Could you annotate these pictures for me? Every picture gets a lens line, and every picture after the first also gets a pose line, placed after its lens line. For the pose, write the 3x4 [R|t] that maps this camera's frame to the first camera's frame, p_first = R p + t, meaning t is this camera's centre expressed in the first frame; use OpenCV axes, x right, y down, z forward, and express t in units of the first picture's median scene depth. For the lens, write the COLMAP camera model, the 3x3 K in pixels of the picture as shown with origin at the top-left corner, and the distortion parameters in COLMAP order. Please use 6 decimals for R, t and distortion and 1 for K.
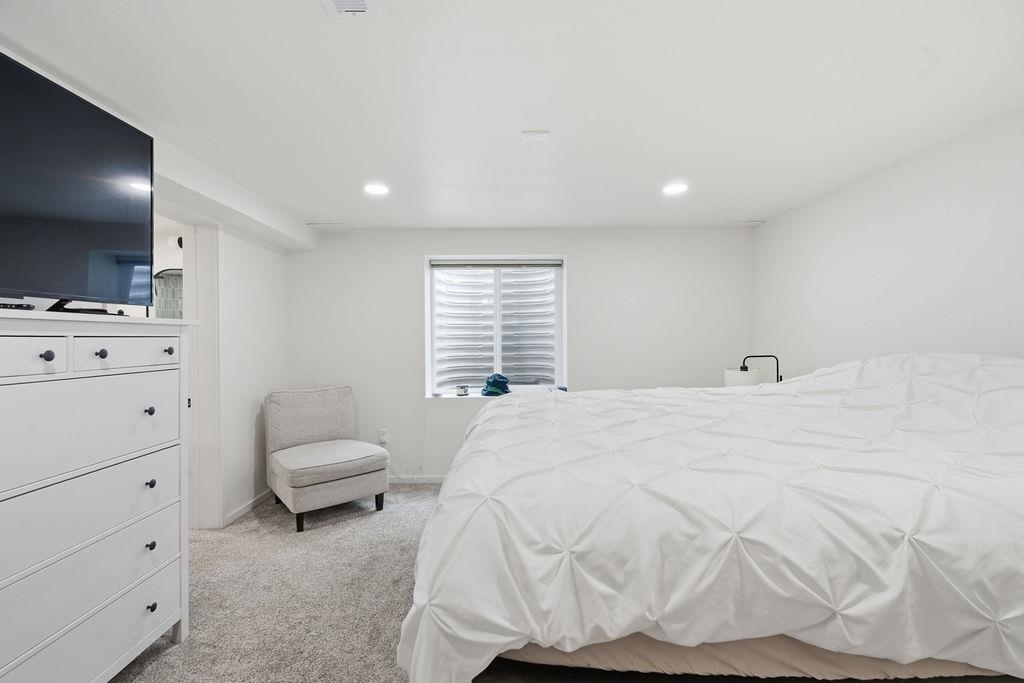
lens RADIAL K [[454.6, 0, 512.4], [0, 454.6, 339.1], [0, 0, 1]] dist [-0.013485, 0.003533]
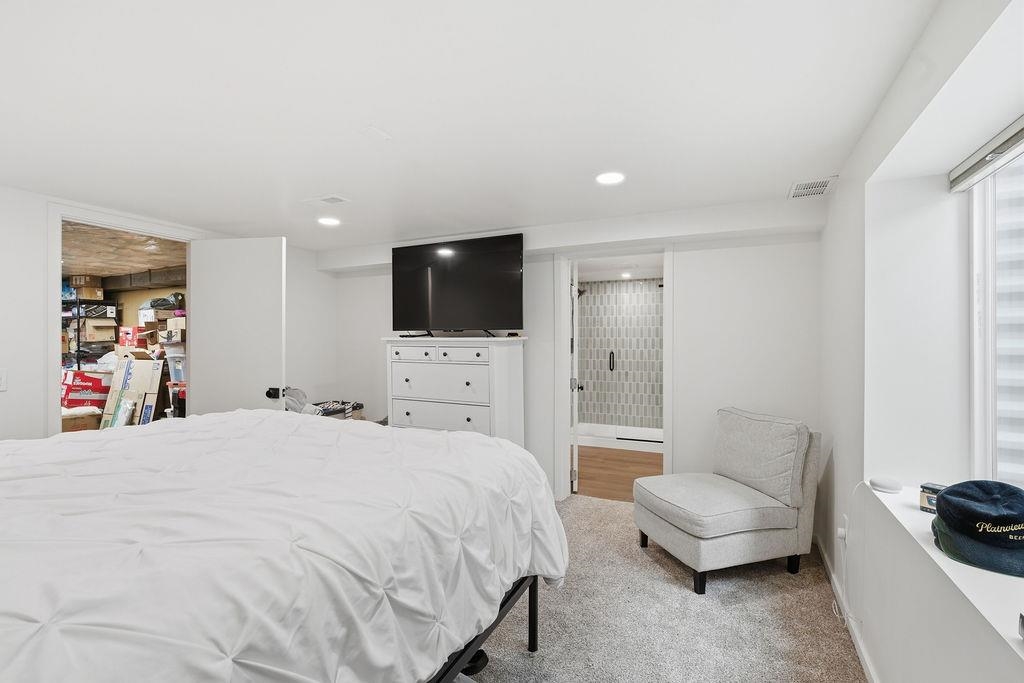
lens RADIAL K [[454.6, 0, 513.1], [0, 454.6, 340.3], [0, 0, 1]] dist [-0.013485, 0.003533]
pose [[-0.452131, 0.001702, -0.891950, 0.938515], [-0.003711, 0.999986, 0.003789, -0.045064], [0.891944, 0.005023, -0.452118, 2.096330]]
